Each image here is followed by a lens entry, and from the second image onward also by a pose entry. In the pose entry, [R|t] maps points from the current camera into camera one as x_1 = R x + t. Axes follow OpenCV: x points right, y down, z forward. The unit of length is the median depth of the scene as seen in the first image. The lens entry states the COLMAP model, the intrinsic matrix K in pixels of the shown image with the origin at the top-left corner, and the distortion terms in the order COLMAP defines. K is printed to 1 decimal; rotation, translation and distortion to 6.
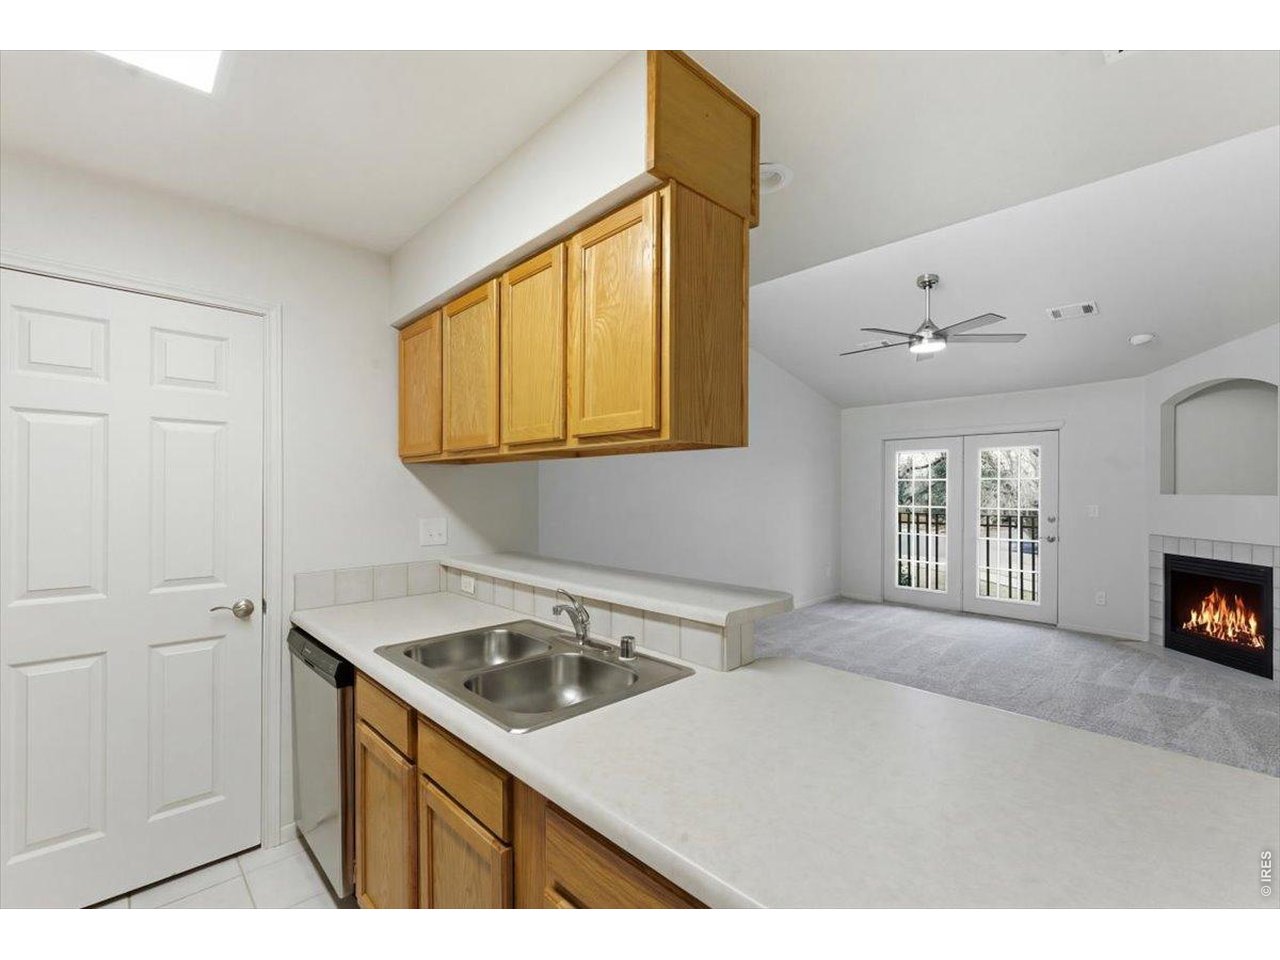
lens RADIAL K [[568.5, 0, 641.7], [0, 568.5, 486.0], [0, 0, 1]] dist [-0.003416, 0.000061]
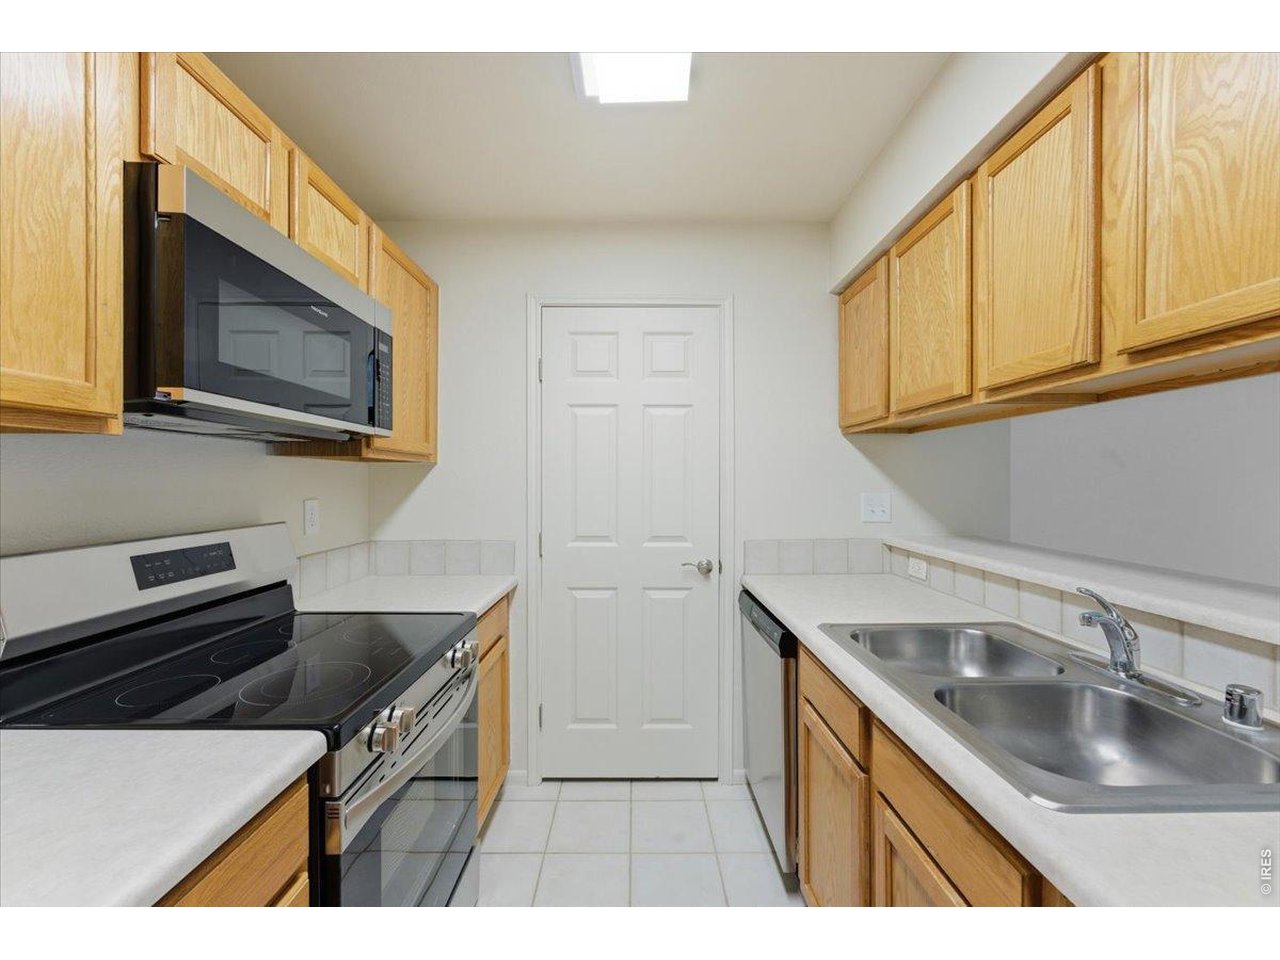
lens RADIAL K [[522.6, 0, 641.1], [0, 522.6, 484.0], [0, 0, 1]] dist [-0.000385, 0.000358]
pose [[0.732401, 0.005054, -0.680855, -0.097877], [0.003898, 0.999925, 0.011616, 0.044425], [0.680863, -0.011161, 0.732326, 0.173849]]
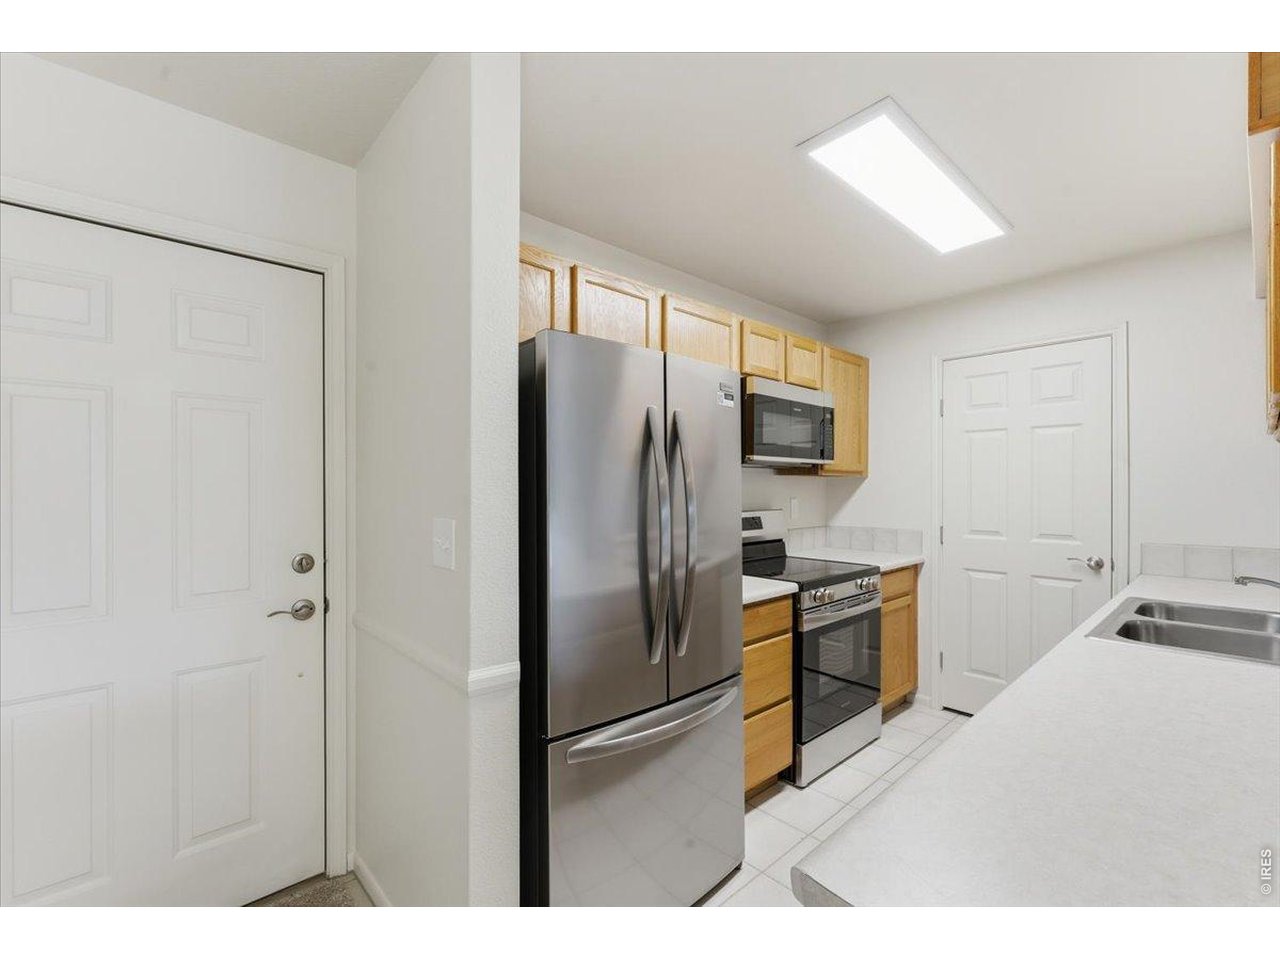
lens RADIAL K [[522.6, 0, 641.1], [0, 522.6, 484.0], [0, 0, 1]] dist [-0.000385, 0.000358]
pose [[-0.027881, -0.004793, -0.999600, 0.646599], [0.005476, 0.999973, -0.004948, 0.039367], [0.999596, -0.005612, -0.027854, -0.019737]]
